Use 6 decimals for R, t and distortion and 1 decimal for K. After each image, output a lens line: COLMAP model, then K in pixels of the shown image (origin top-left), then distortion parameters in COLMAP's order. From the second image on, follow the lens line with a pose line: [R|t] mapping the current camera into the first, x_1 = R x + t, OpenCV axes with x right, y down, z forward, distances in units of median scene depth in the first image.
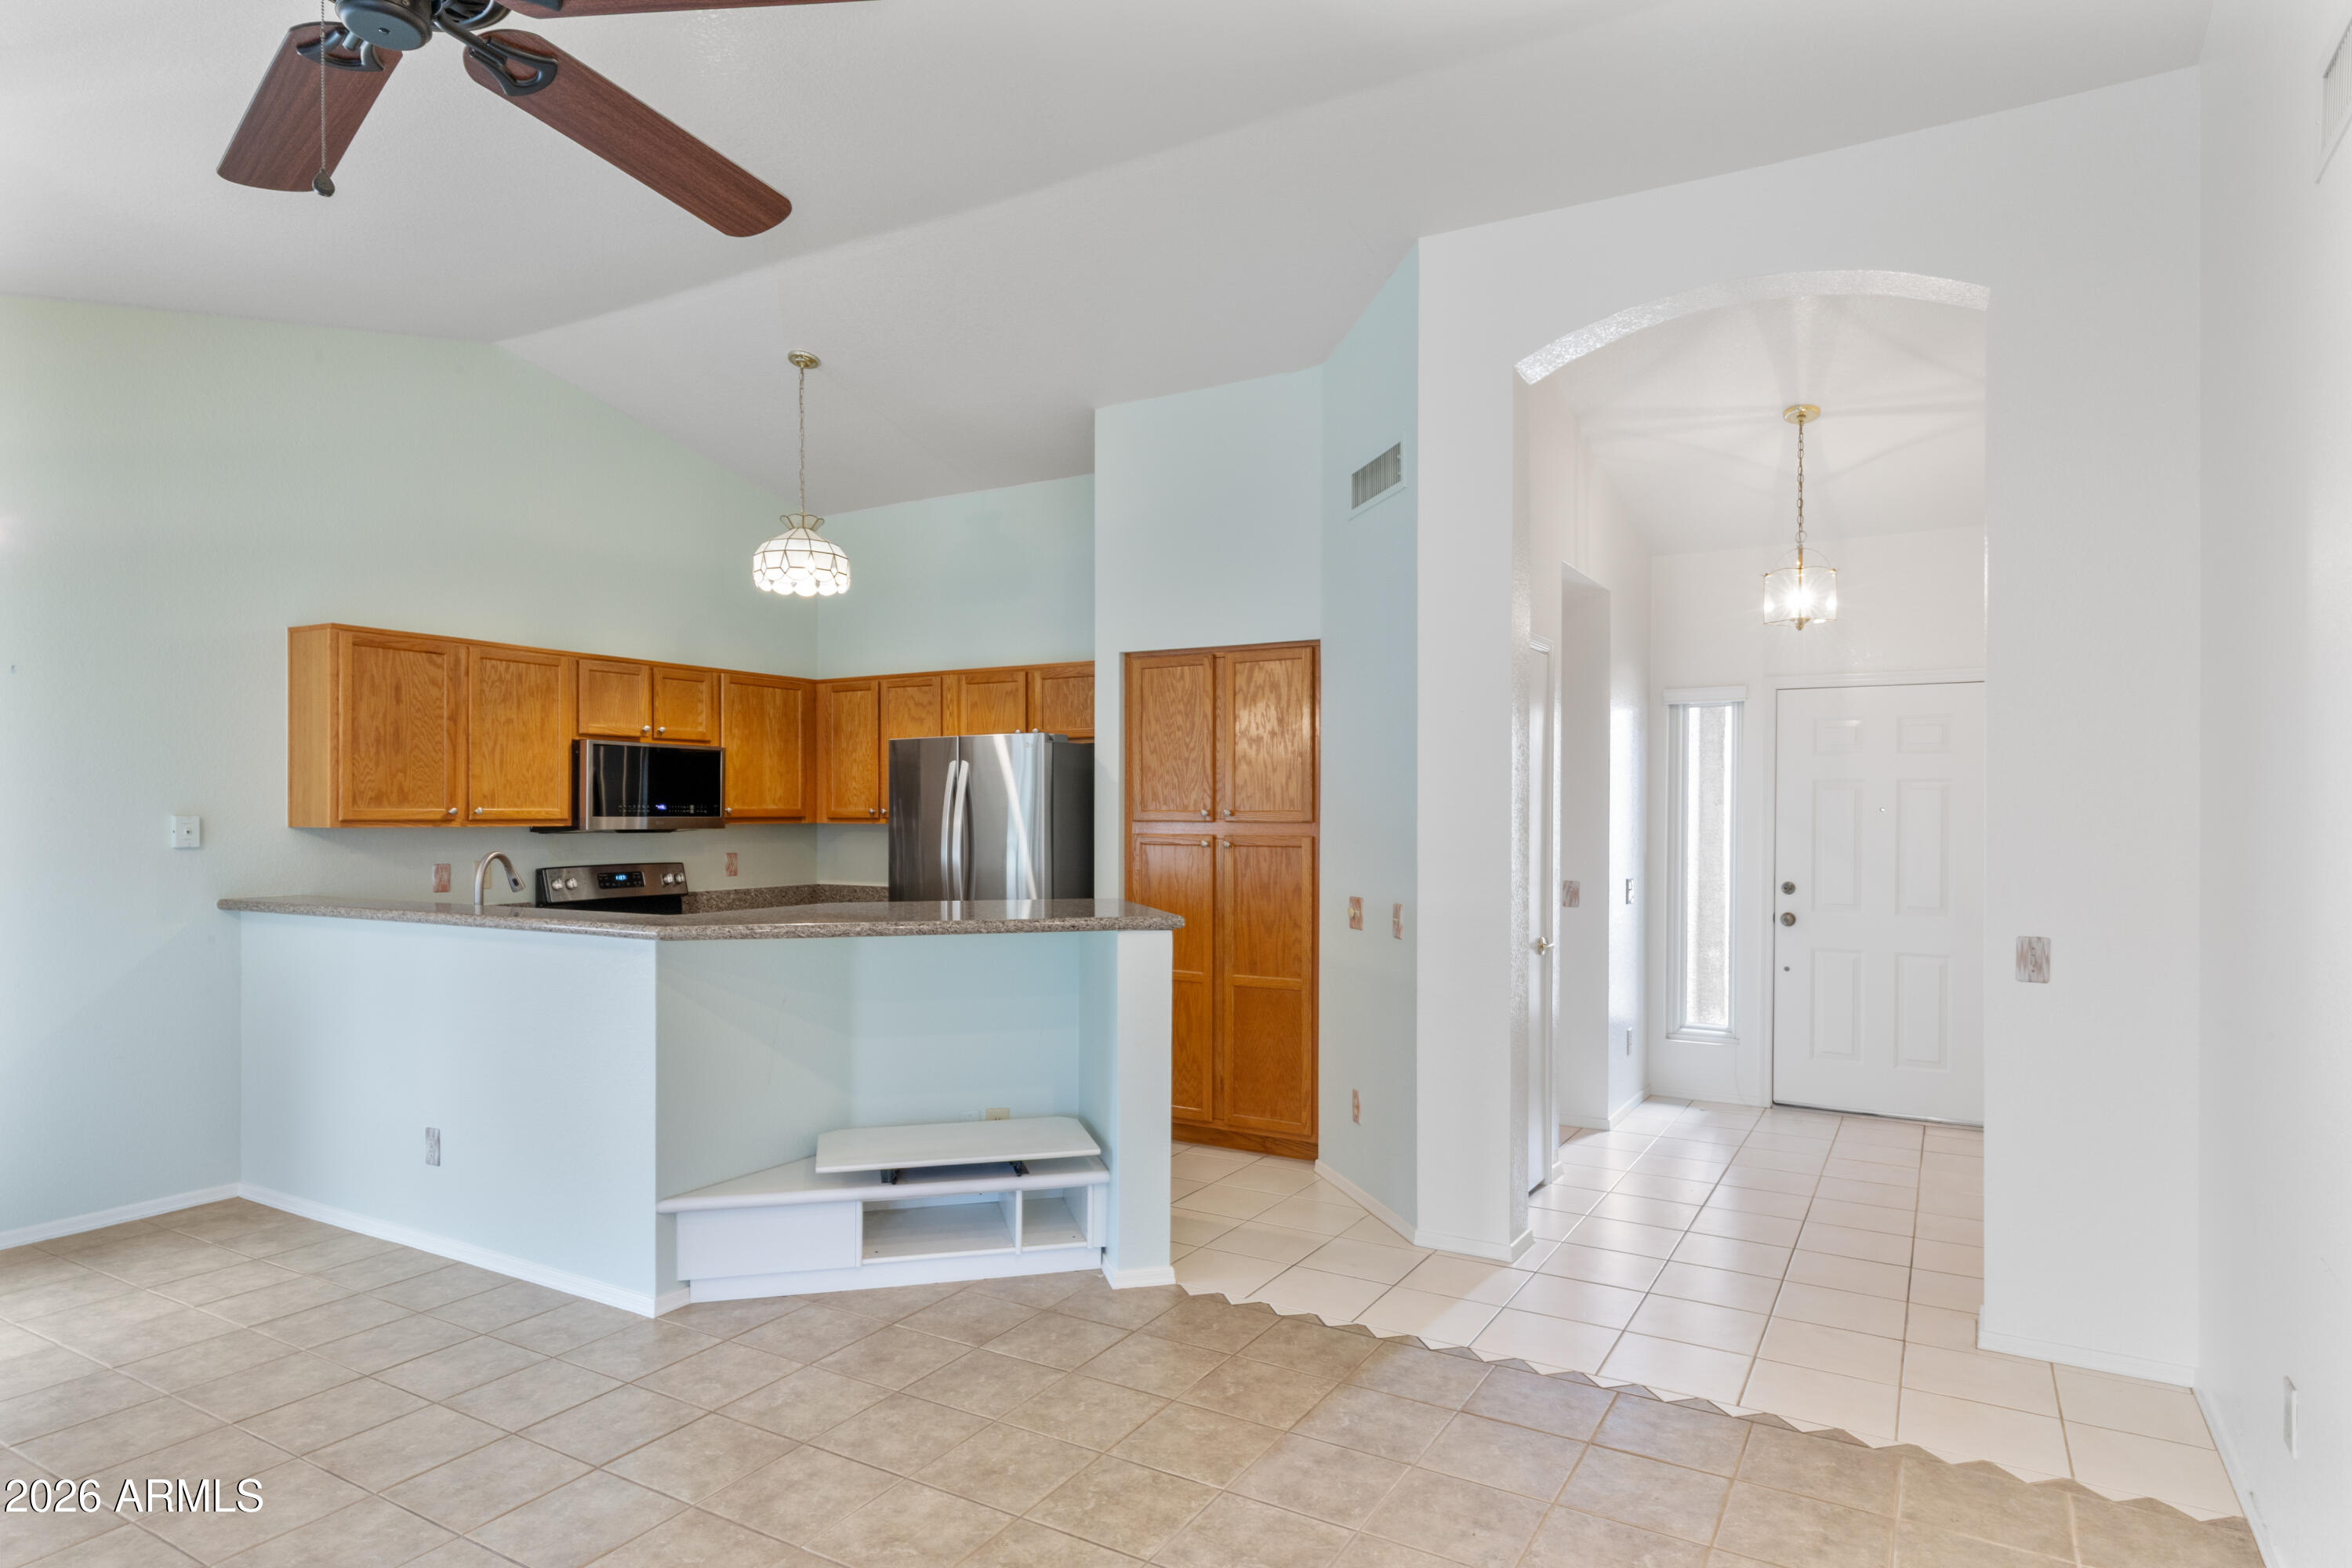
lens RADIAL K [[1310.2, 0, 1181.5], [0, 1310.2, 815.4], [0, 0, 1]] dist [0.005522, -0.000425]
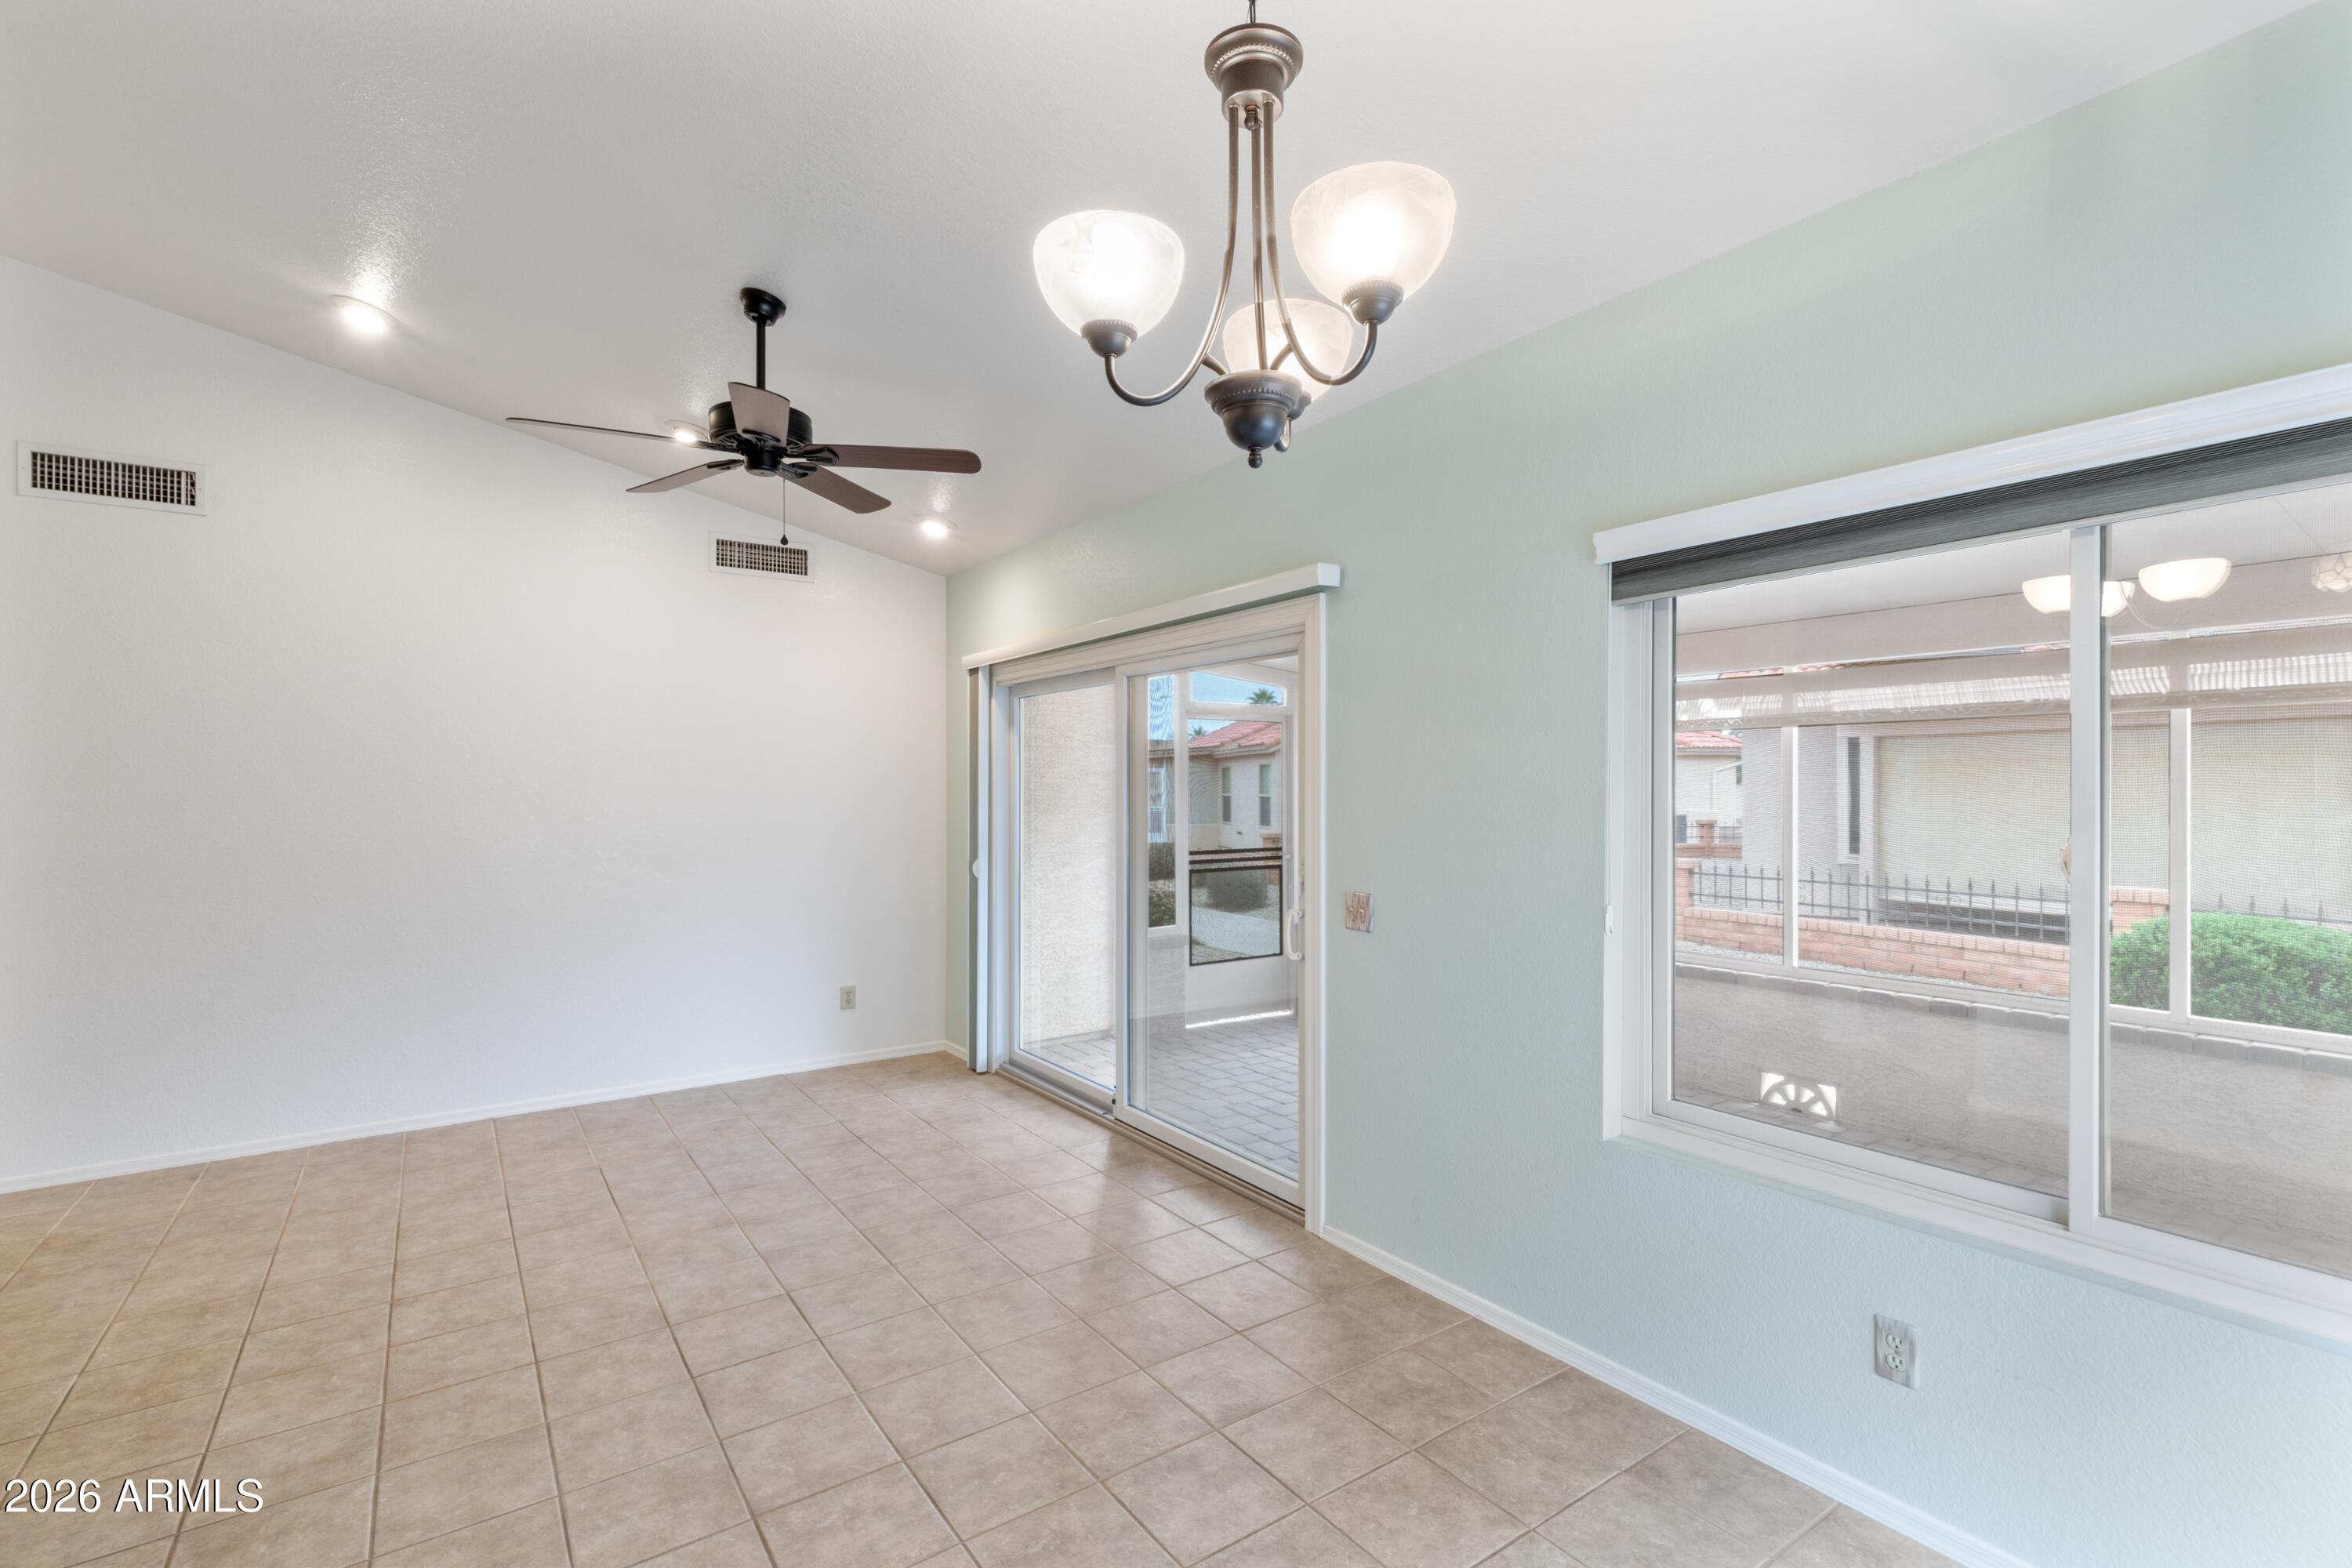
lens RADIAL K [[1050.6, 0, 1179.0], [0, 1050.6, 787.5], [0, 0, 1]] dist [0.005158, 0.000052]
pose [[-0.912326, 0.000285, 0.409465, -0.635083], [0.002338, 0.999987, 0.004513, -0.005138], [-0.409458, 0.005075, -0.912315, 0.741144]]
